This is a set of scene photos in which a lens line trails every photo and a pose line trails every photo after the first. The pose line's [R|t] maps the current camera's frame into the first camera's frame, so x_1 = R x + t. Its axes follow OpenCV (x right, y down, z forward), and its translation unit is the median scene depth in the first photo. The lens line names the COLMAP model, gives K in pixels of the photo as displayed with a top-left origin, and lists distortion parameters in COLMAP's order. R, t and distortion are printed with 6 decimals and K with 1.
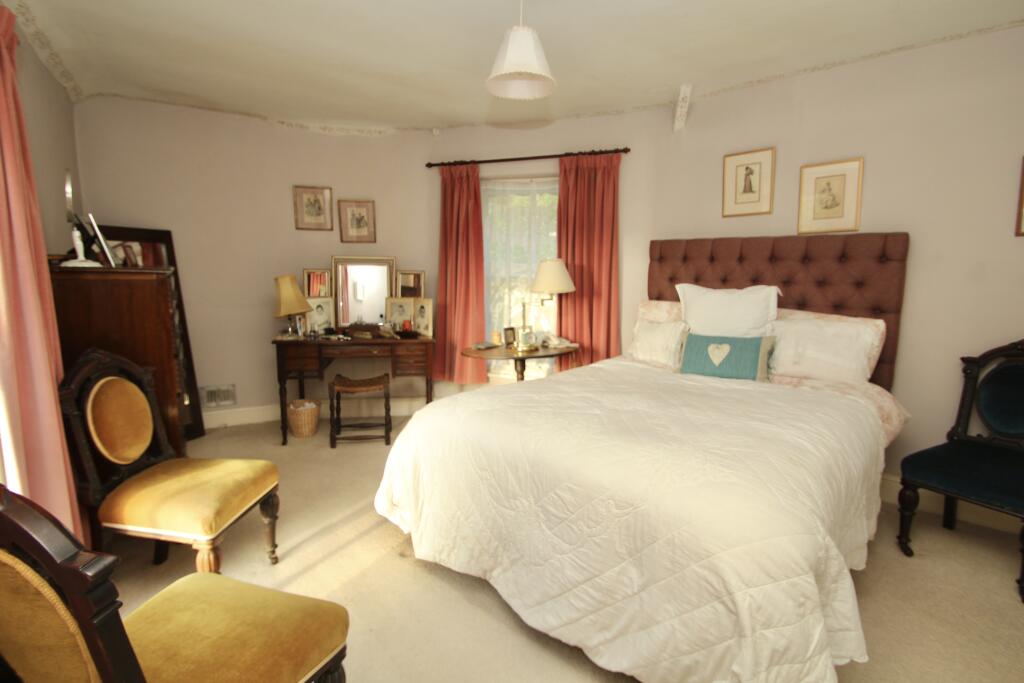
lens RADIAL K [[490.2, 0, 506.9], [0, 490.2, 337.3], [0, 0, 1]] dist [-0.004635, -0.000629]
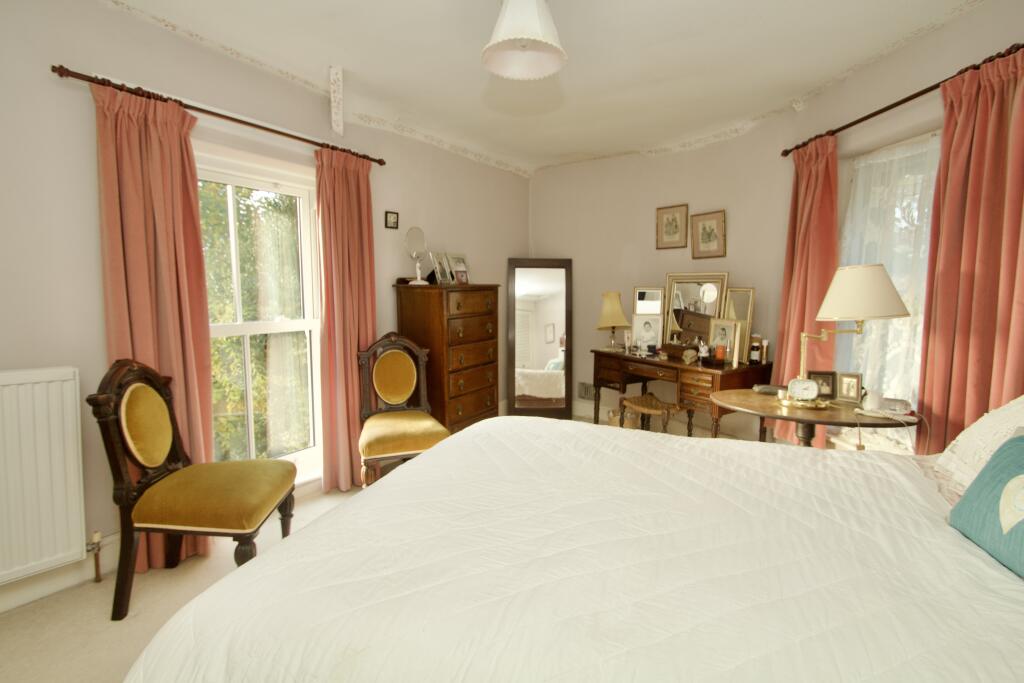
lens RADIAL K [[454.4, 0, 512.0], [0, 454.4, 341.5], [0, 0, 1]] dist [-0.001083, -0.000100]
pose [[0.400798, 0.102309, -0.910436, 0.358805], [-0.121122, 0.990940, 0.058035, -0.043257], [0.908125, 0.087013, 0.409558, 0.335474]]
